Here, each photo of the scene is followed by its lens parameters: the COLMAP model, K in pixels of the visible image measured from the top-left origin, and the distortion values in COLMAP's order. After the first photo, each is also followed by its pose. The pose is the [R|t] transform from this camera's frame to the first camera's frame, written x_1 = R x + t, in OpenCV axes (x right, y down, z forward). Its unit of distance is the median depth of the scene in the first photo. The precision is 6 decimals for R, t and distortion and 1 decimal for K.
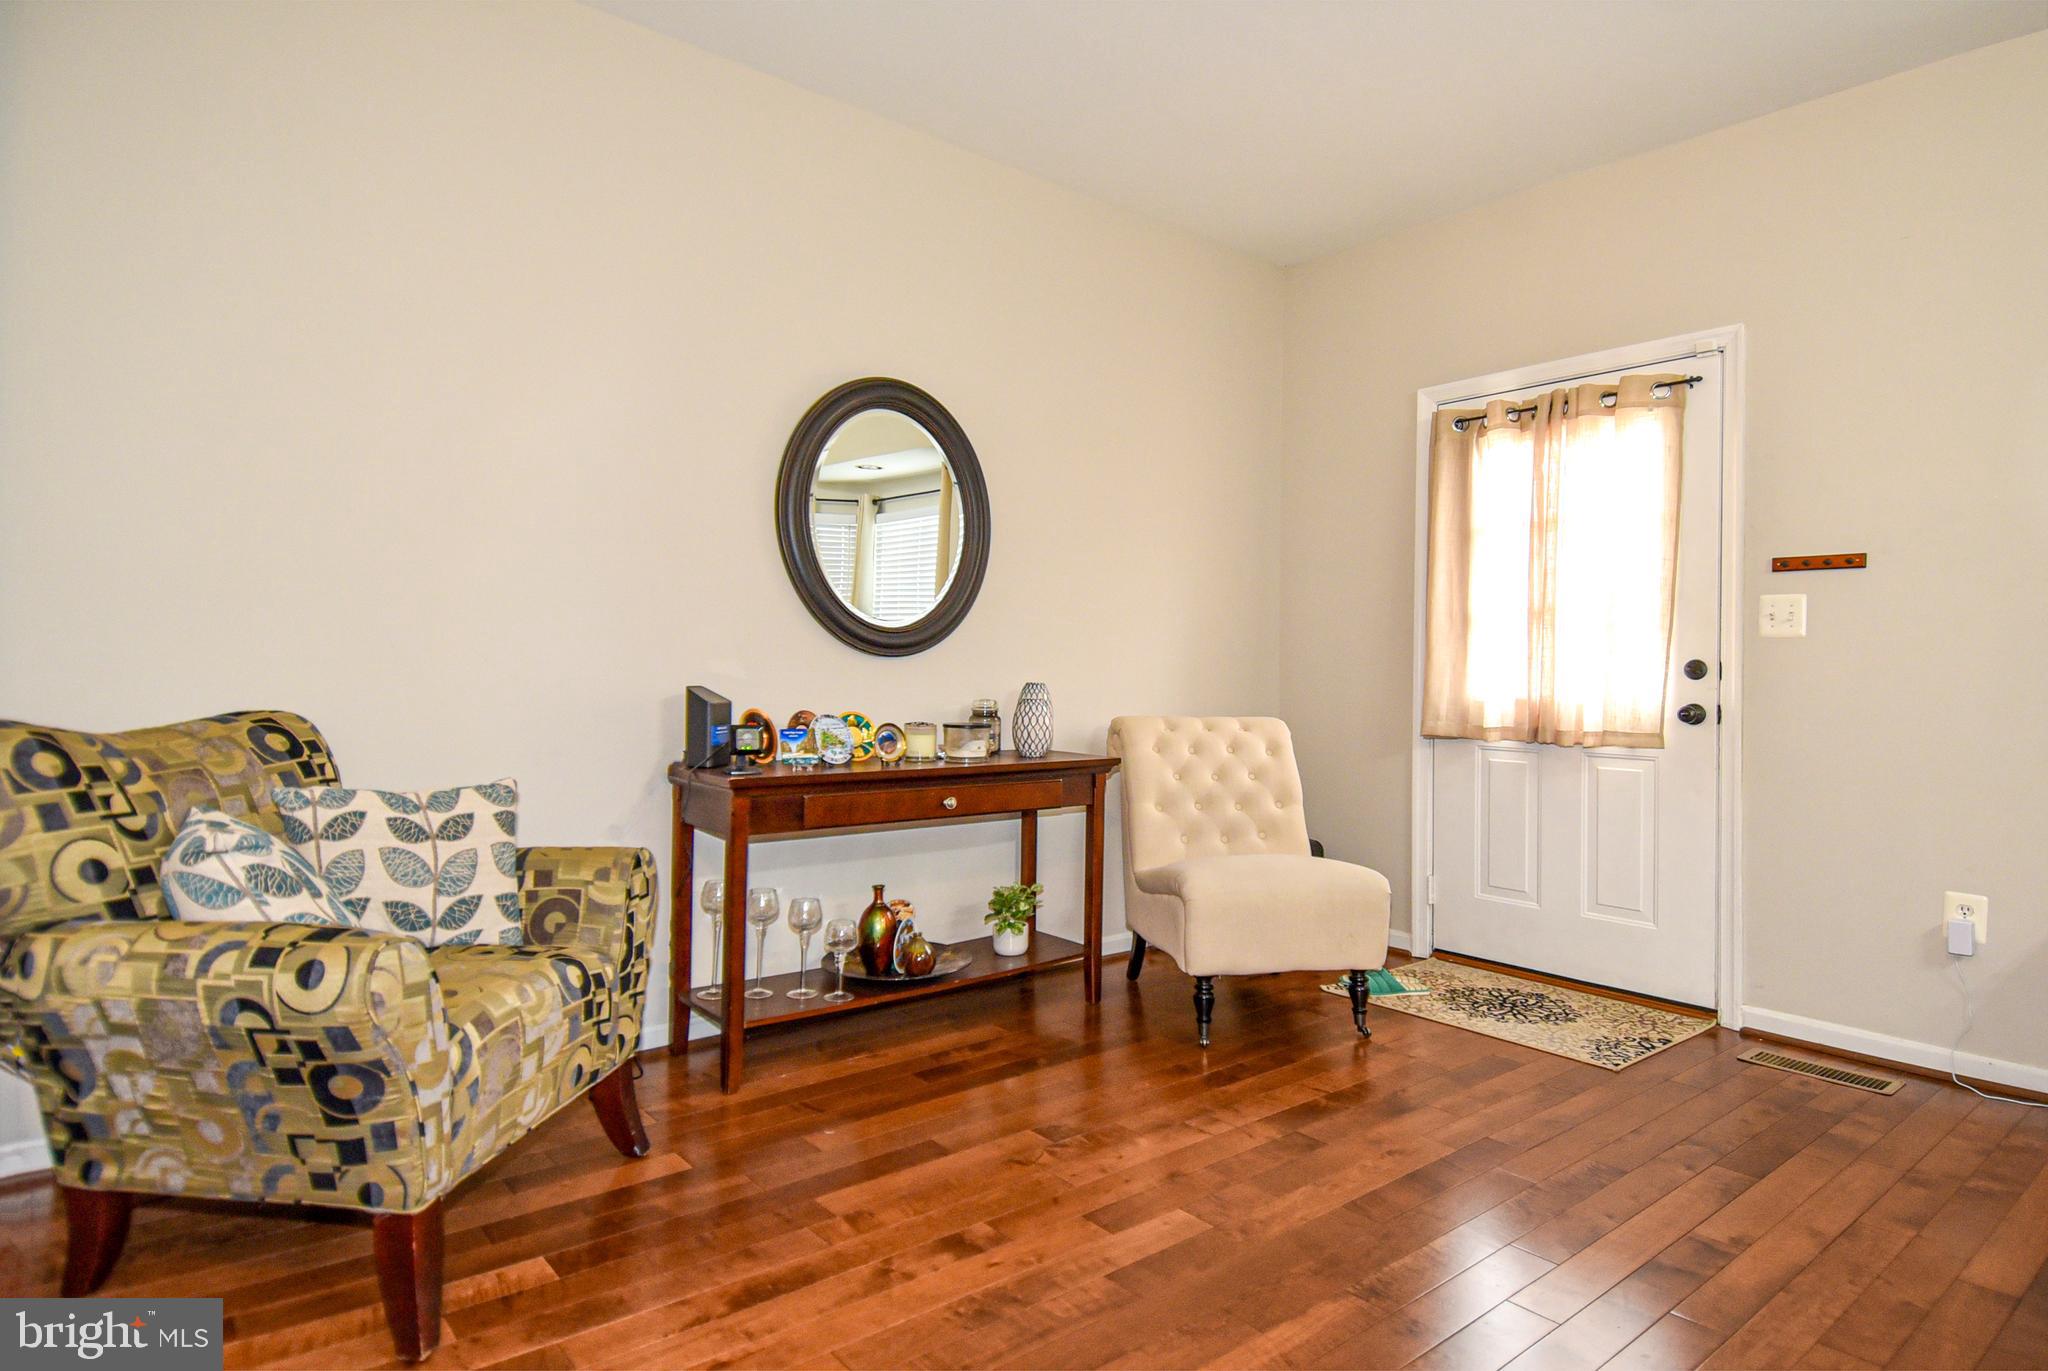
lens RADIAL K [[1094.9, 0, 1034.7], [0, 1094.9, 686.5], [0, 0, 1]] dist [0.056128, -0.054393]
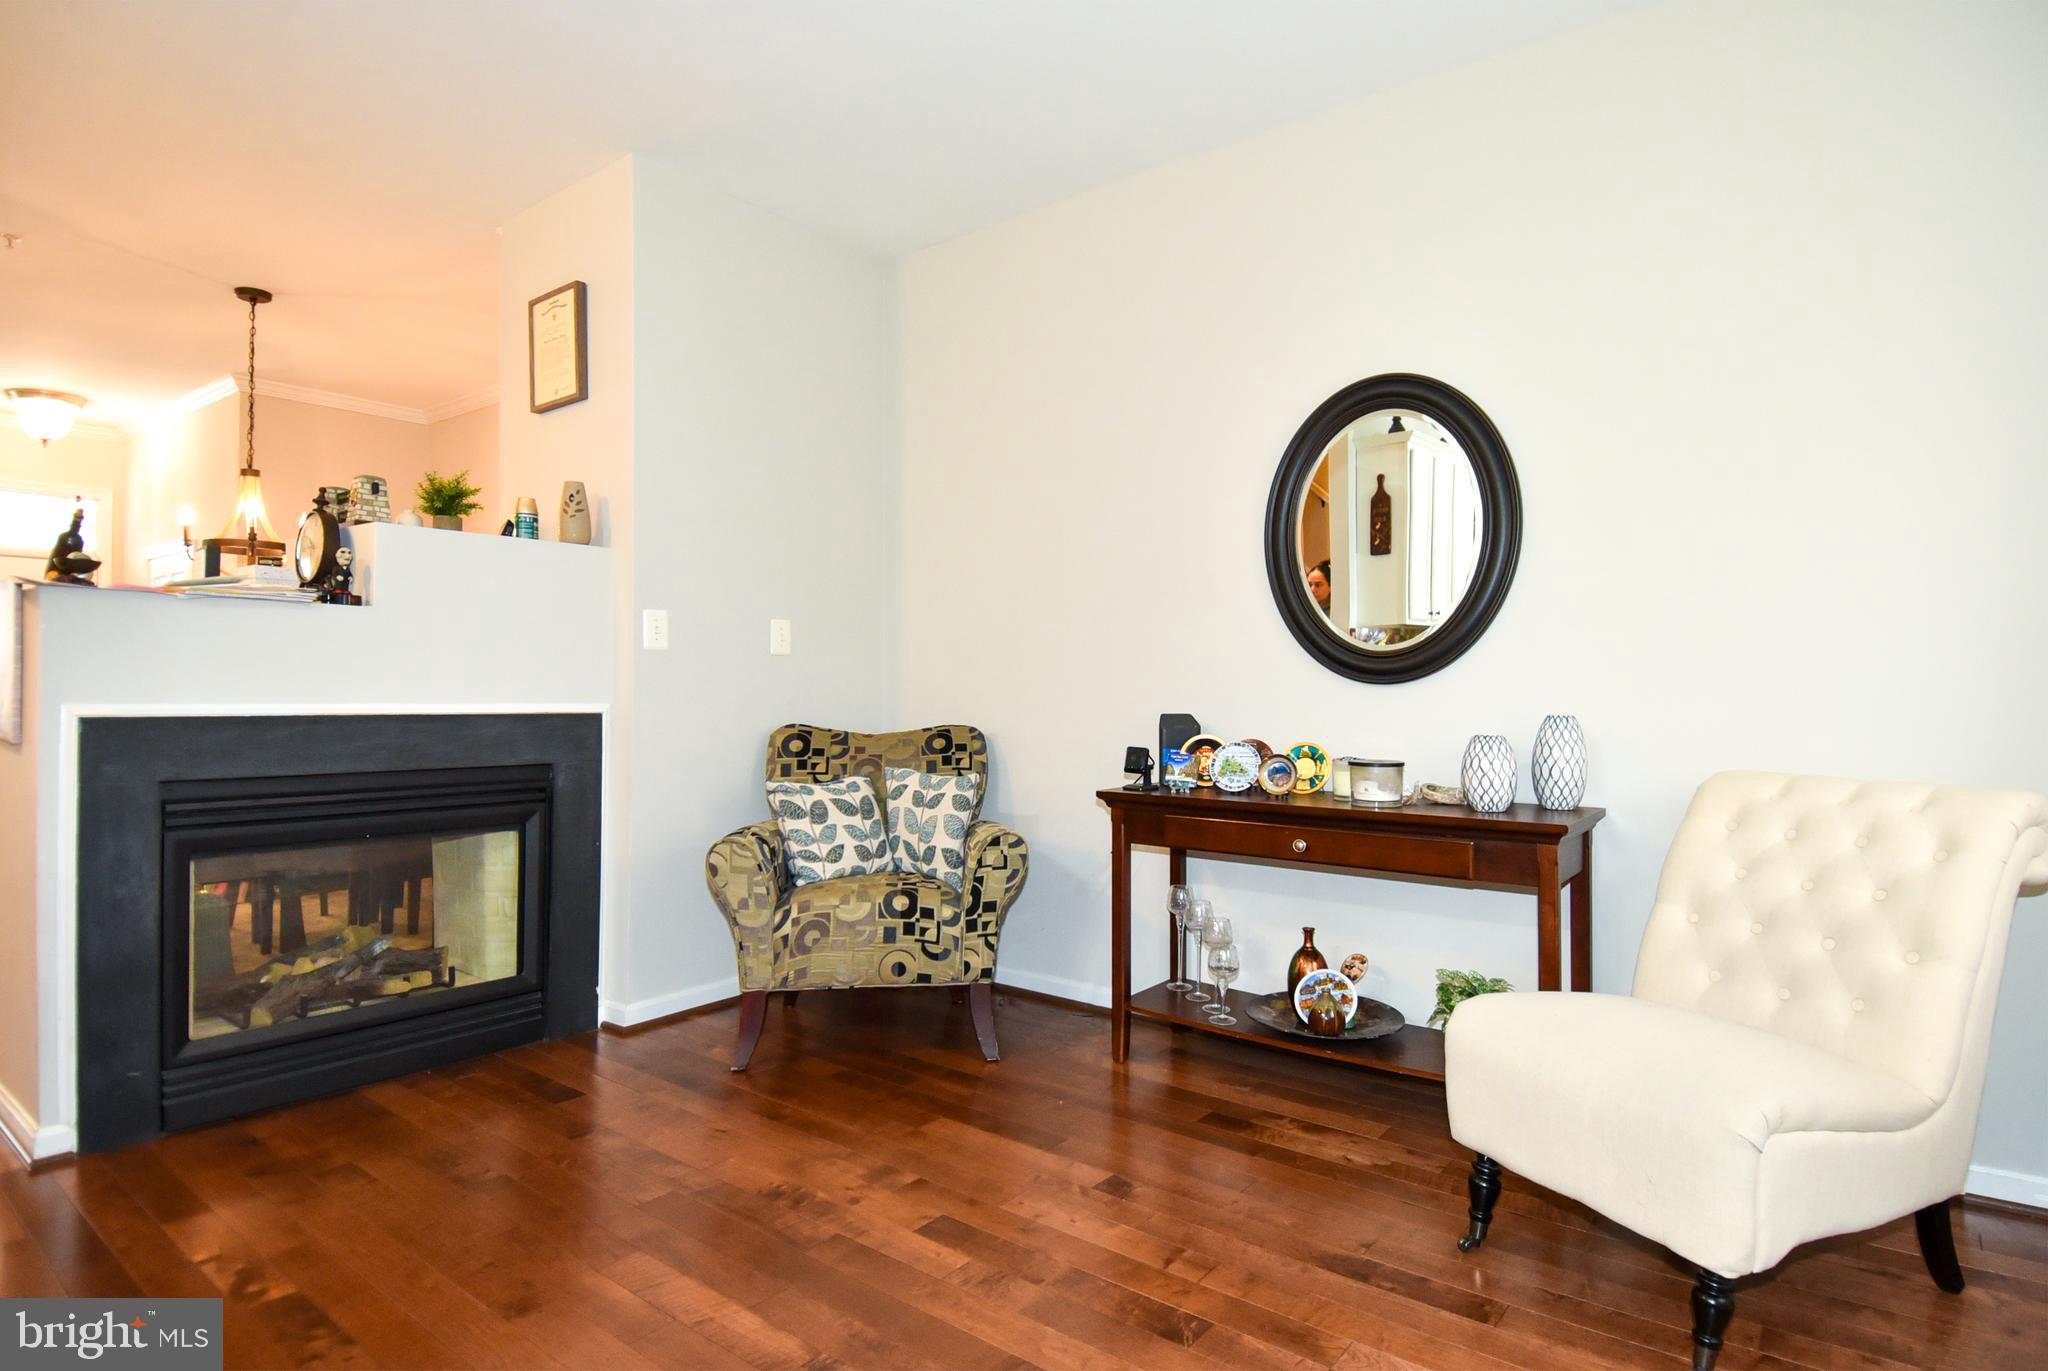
lens RADIAL K [[1094.9, 0, 1034.7], [0, 1094.9, 686.5], [0, 0, 1]] dist [0.056128, -0.054393]
pose [[0.230995, -0.019035, -0.972769, 0.765368], [-0.014153, 0.999637, -0.022921, -0.000910], [0.972852, 0.019063, 0.230642, 0.580995]]
